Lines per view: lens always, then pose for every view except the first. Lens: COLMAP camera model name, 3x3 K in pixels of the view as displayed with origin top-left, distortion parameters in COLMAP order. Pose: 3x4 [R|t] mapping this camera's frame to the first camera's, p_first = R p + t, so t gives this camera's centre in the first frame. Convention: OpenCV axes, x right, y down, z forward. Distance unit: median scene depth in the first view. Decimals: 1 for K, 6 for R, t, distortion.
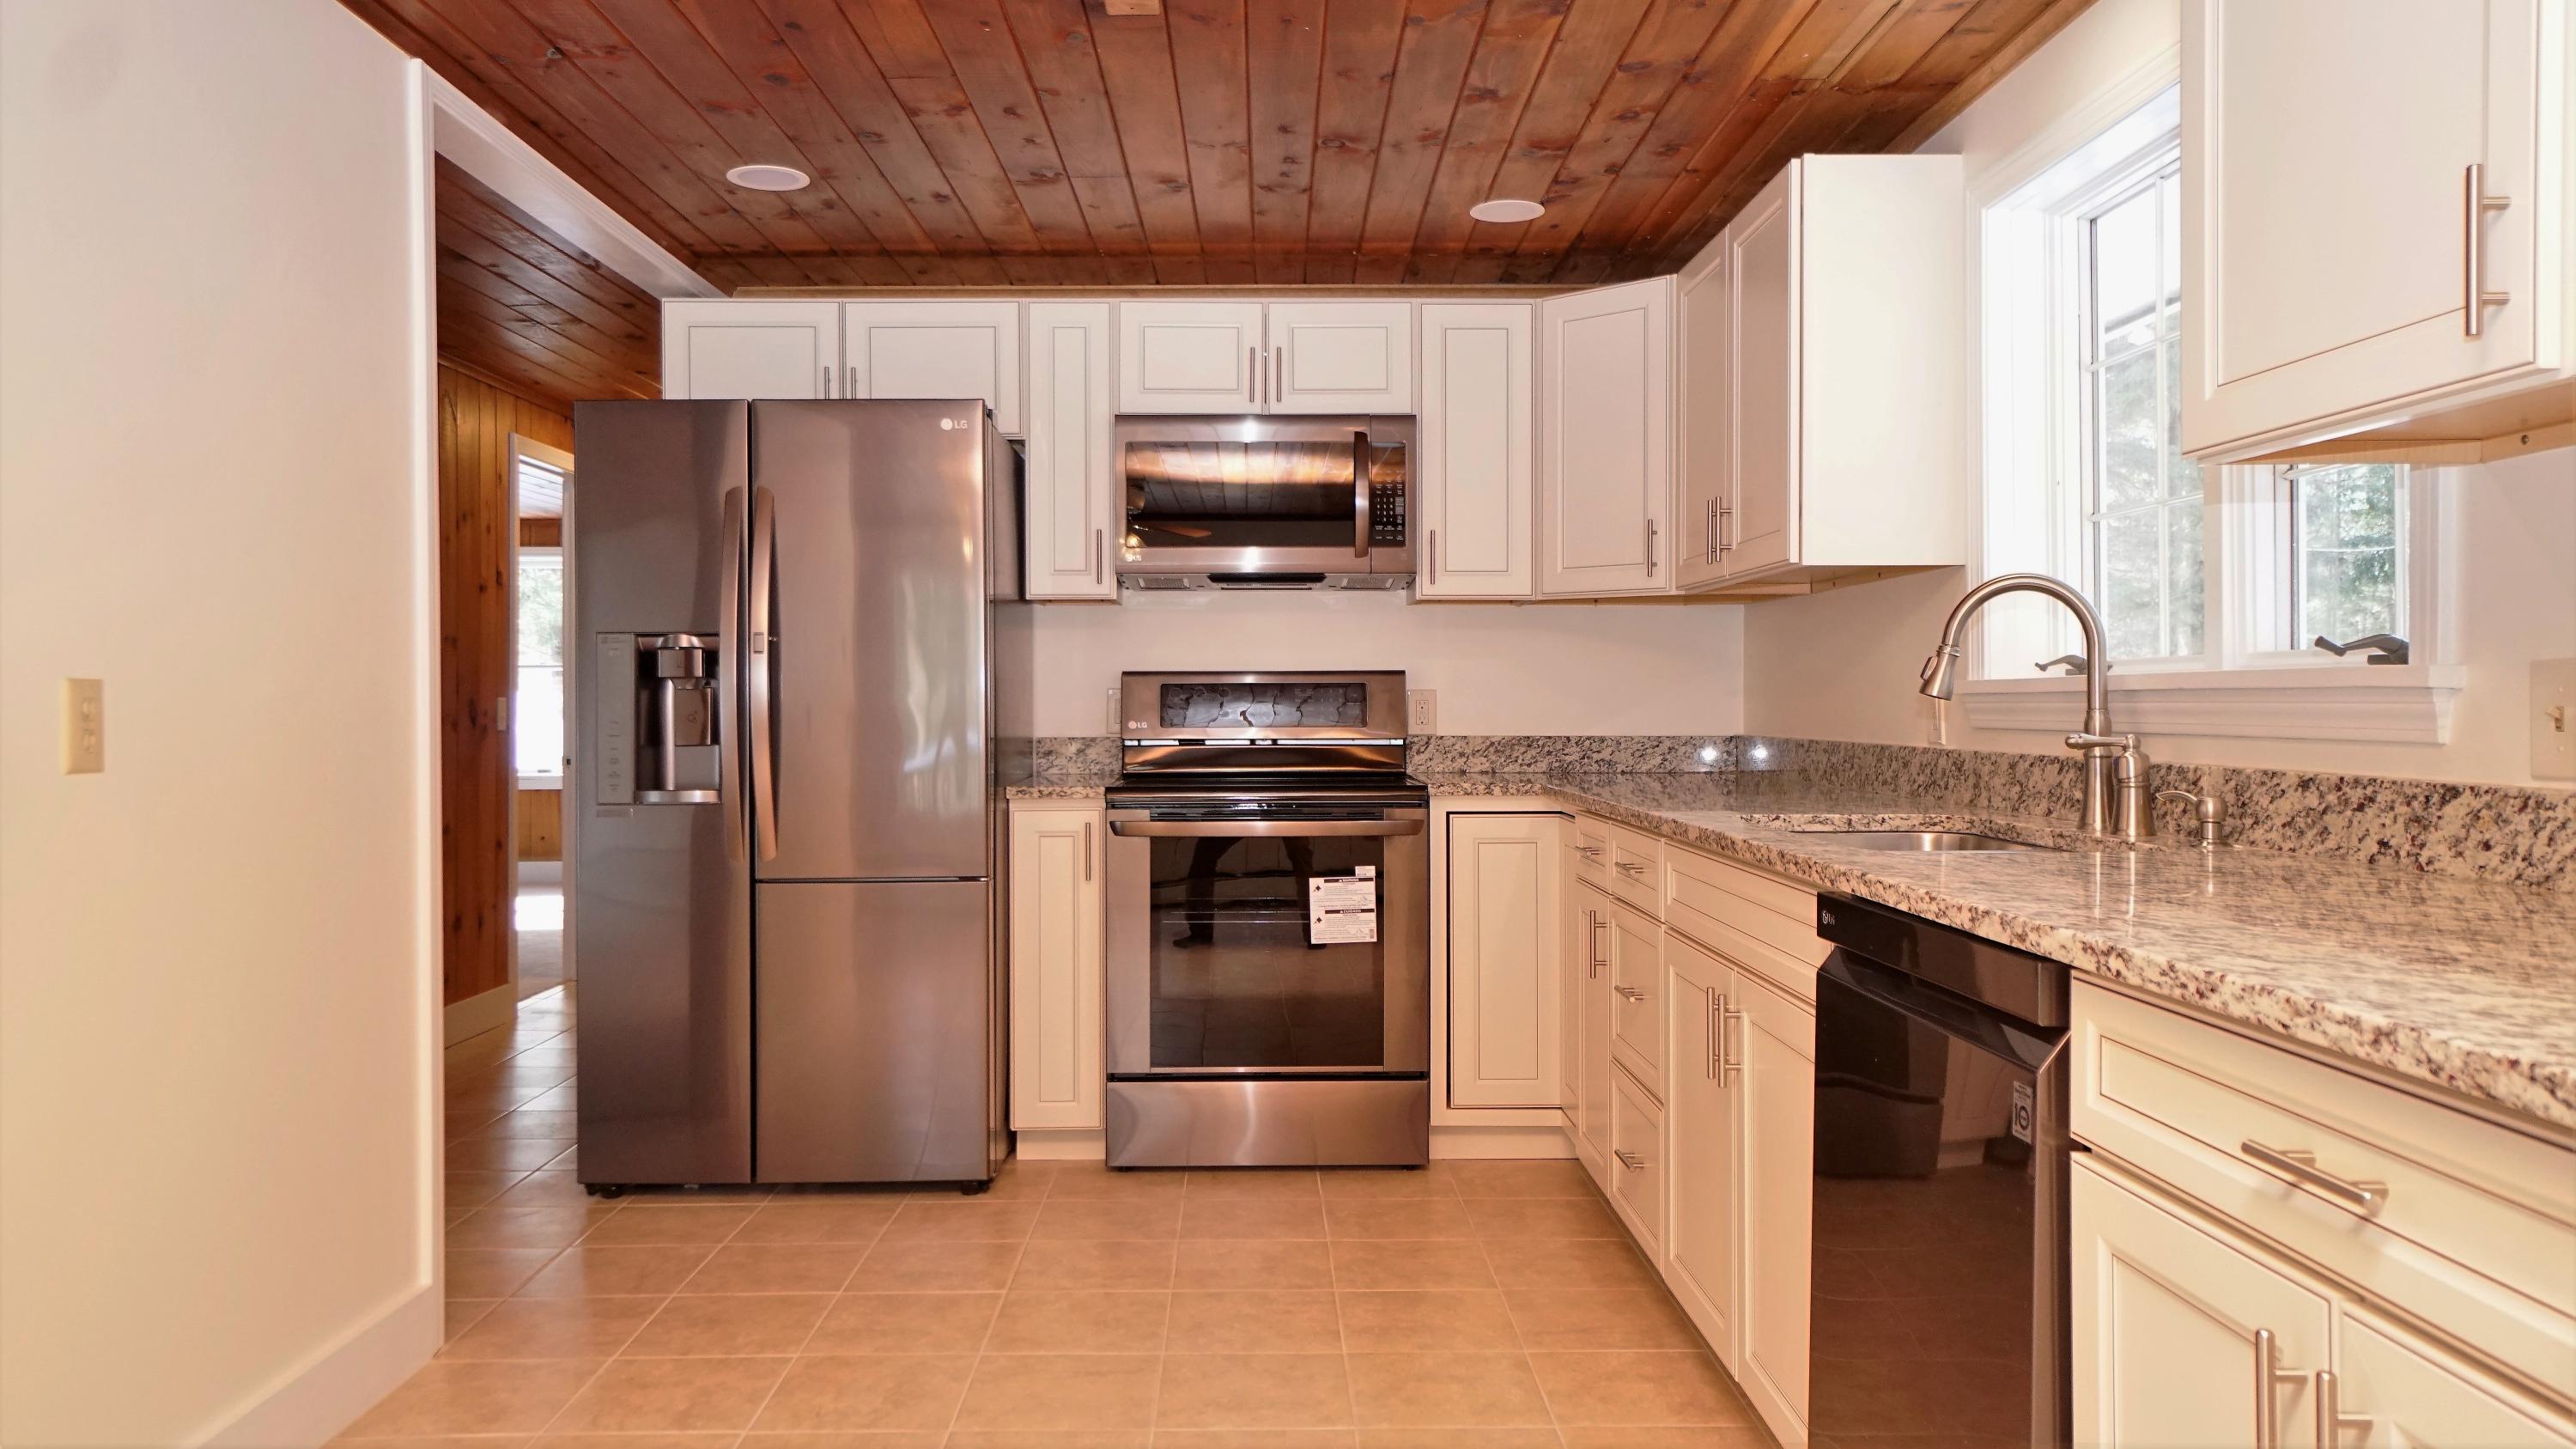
lens RADIAL K [[1853.3, 0, 1286.9], [0, 1853.3, 710.9], [0, 0, 1]] dist [0.019176, 0.002508]
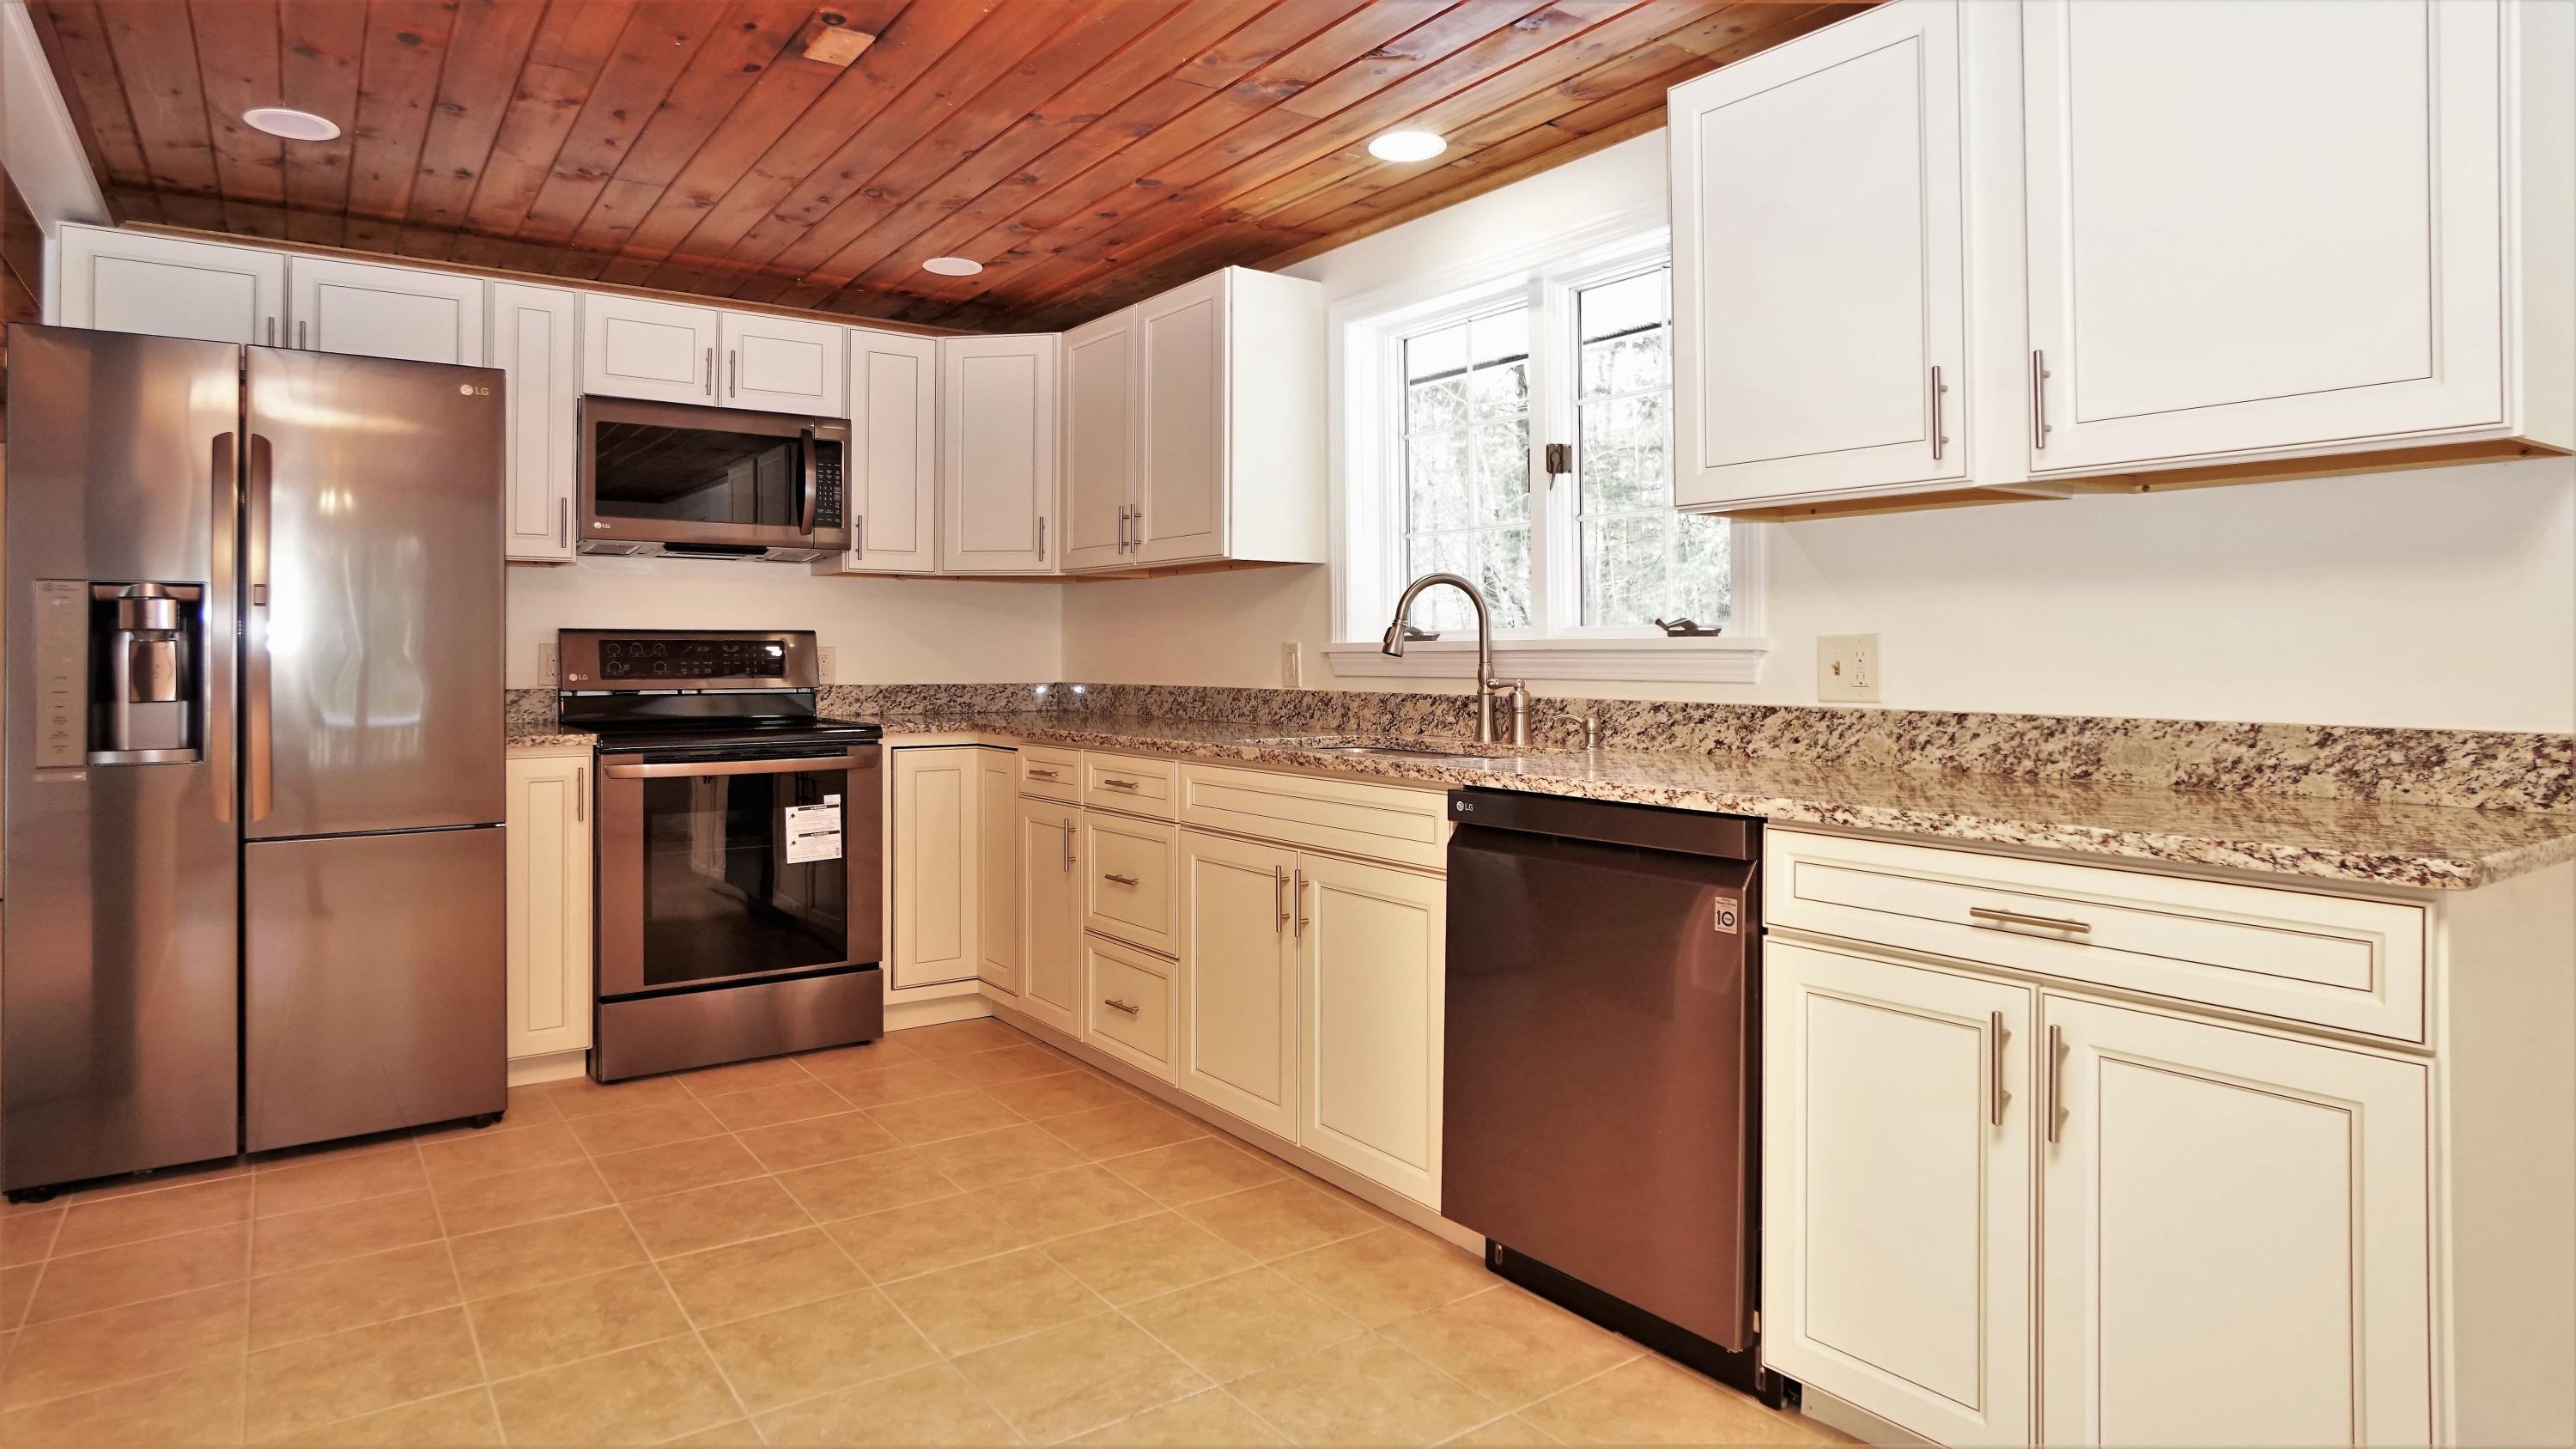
lens RADIAL K [[1425.7, 0, 1294.2], [0, 1425.7, 641.4], [0, 0, 1]] dist [-0.029709, 0.003388]
pose [[0.822618, 0.007481, 0.568545, -0.287017], [0.001319, 0.999886, -0.015065, -0.000754], [-0.568593, 0.013143, 0.822514, 0.097866]]
